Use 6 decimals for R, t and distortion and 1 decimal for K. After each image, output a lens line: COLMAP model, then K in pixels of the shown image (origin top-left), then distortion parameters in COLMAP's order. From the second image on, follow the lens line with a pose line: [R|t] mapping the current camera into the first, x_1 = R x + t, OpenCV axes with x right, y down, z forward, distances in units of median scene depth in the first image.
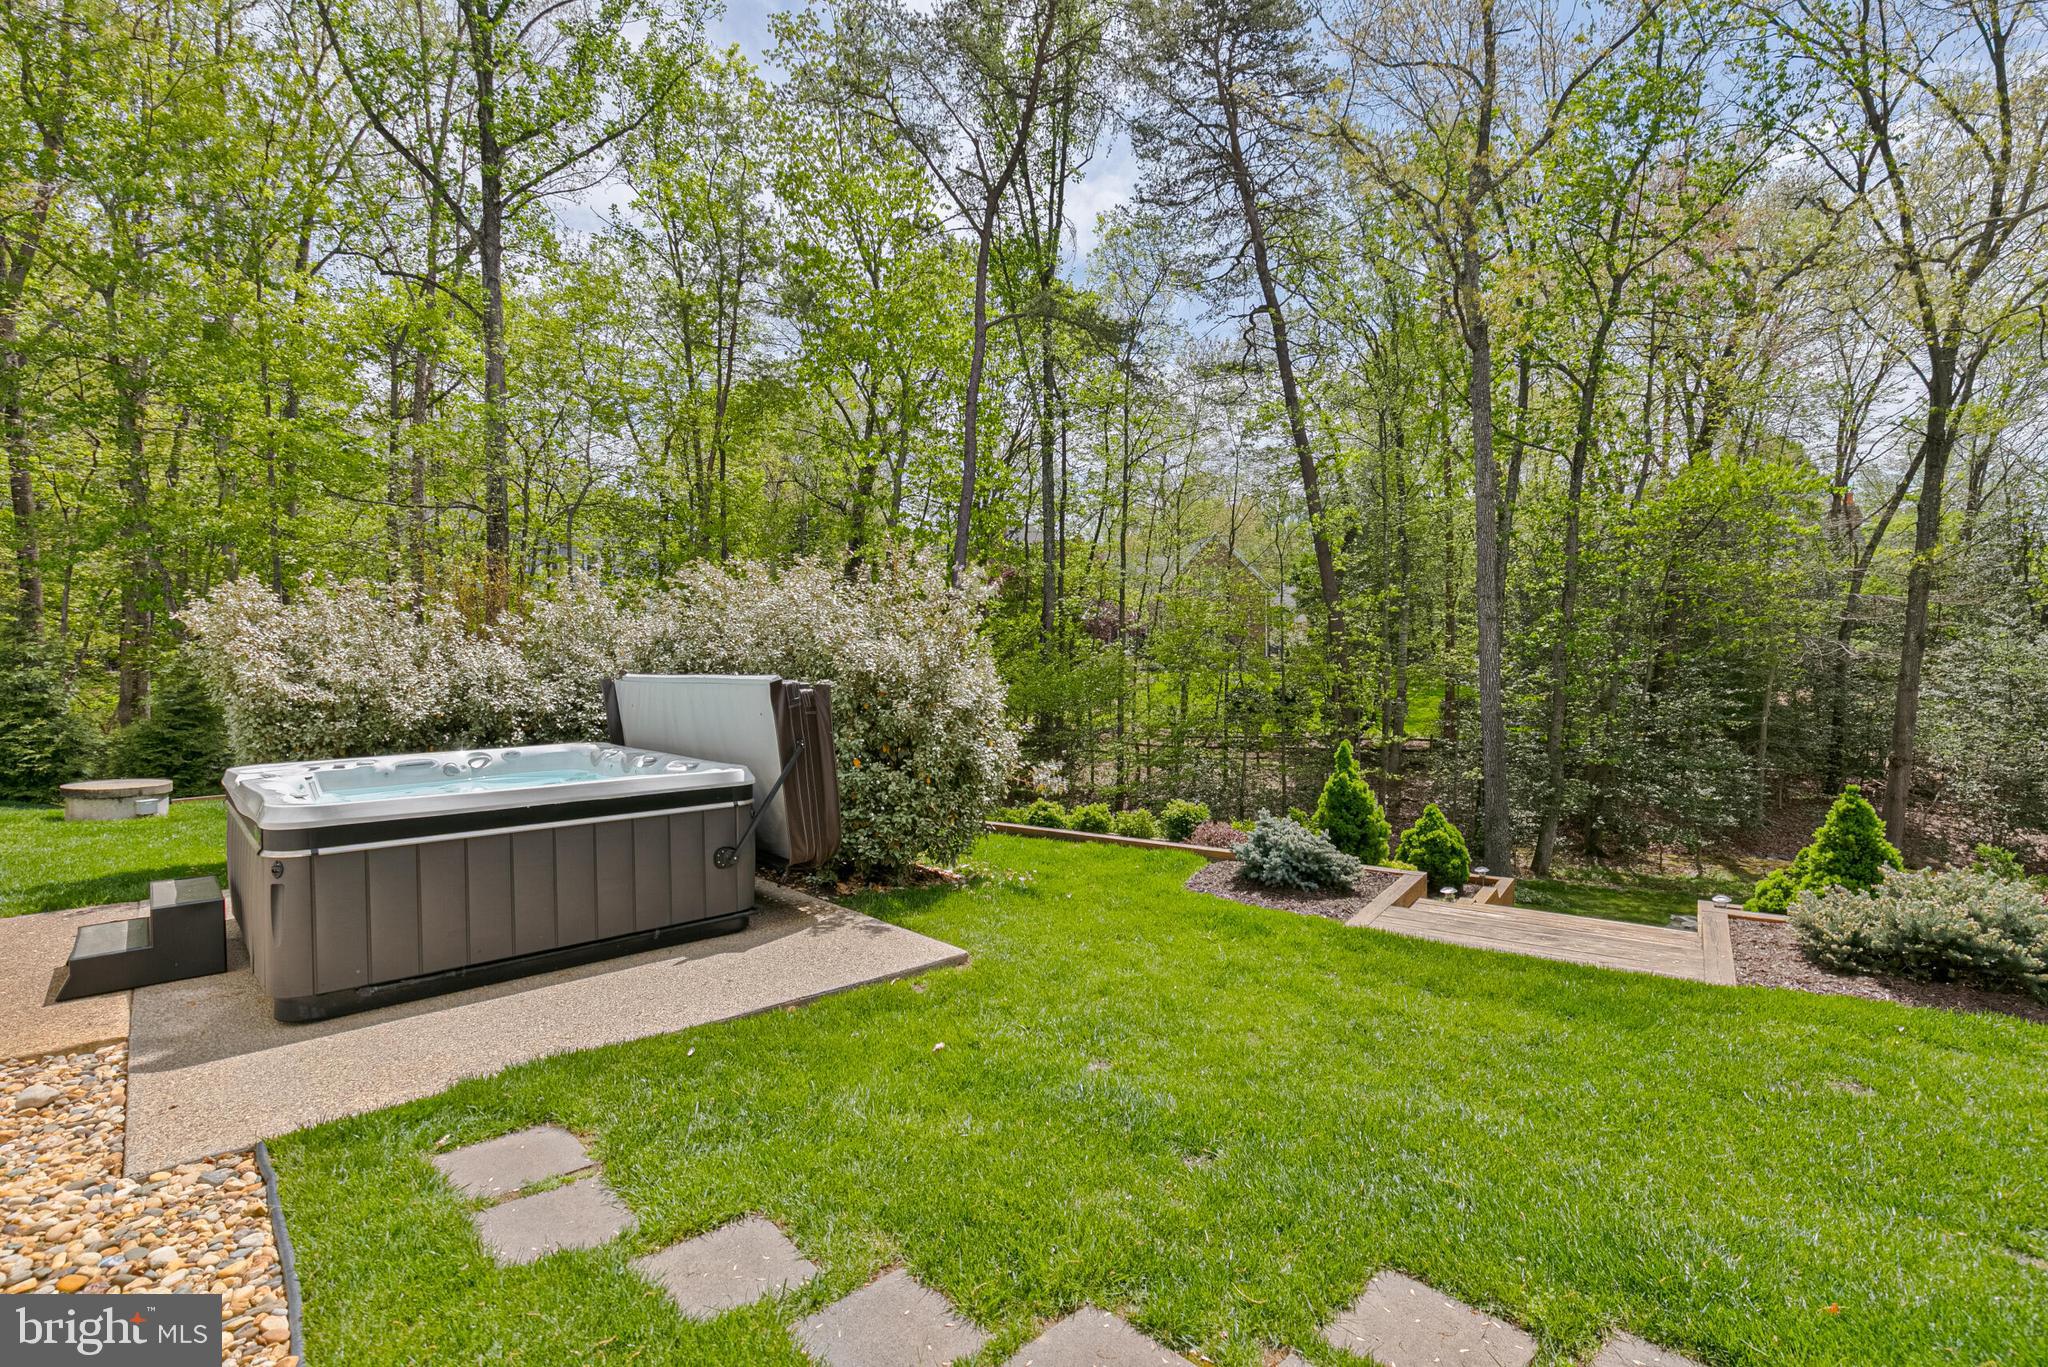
lens RADIAL K [[916.2, 0, 1024.0], [0, 916.2, 683.5], [0, 0, 1]] dist [0.001404, 0.000331]
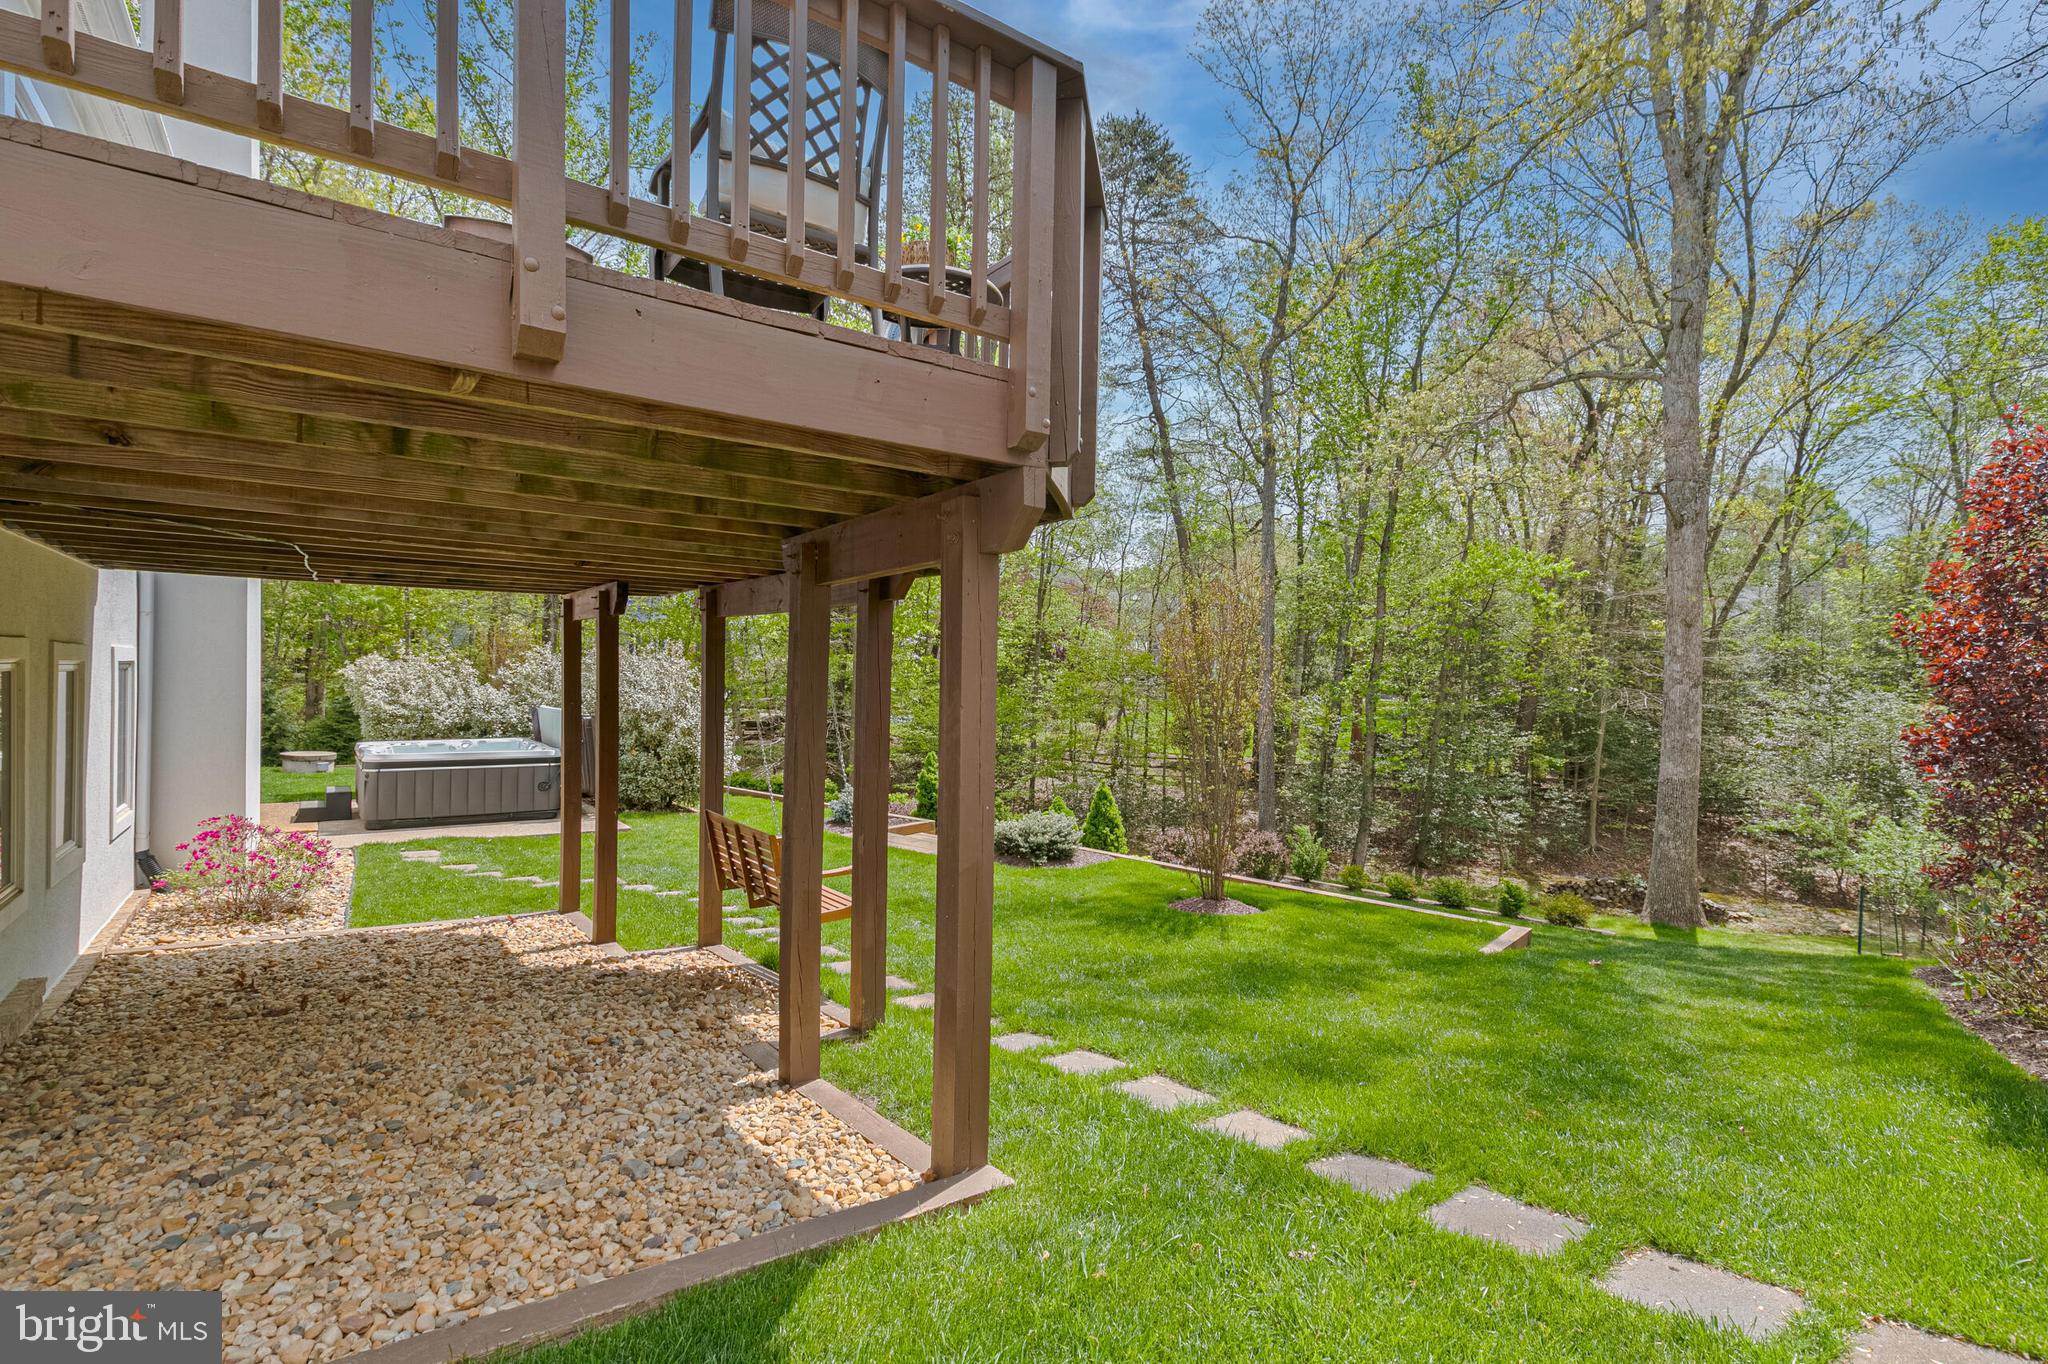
lens RADIAL K [[916.2, 0, 1024.0], [0, 916.2, 682.0], [0, 0, 1]] dist [0.001404, 0.000331]
pose [[0.993704, 0.027993, -0.108480, 0.868128], [-0.030110, 0.999386, -0.017925, -0.058179], [0.107912, 0.021079, 0.993937, -0.928534]]
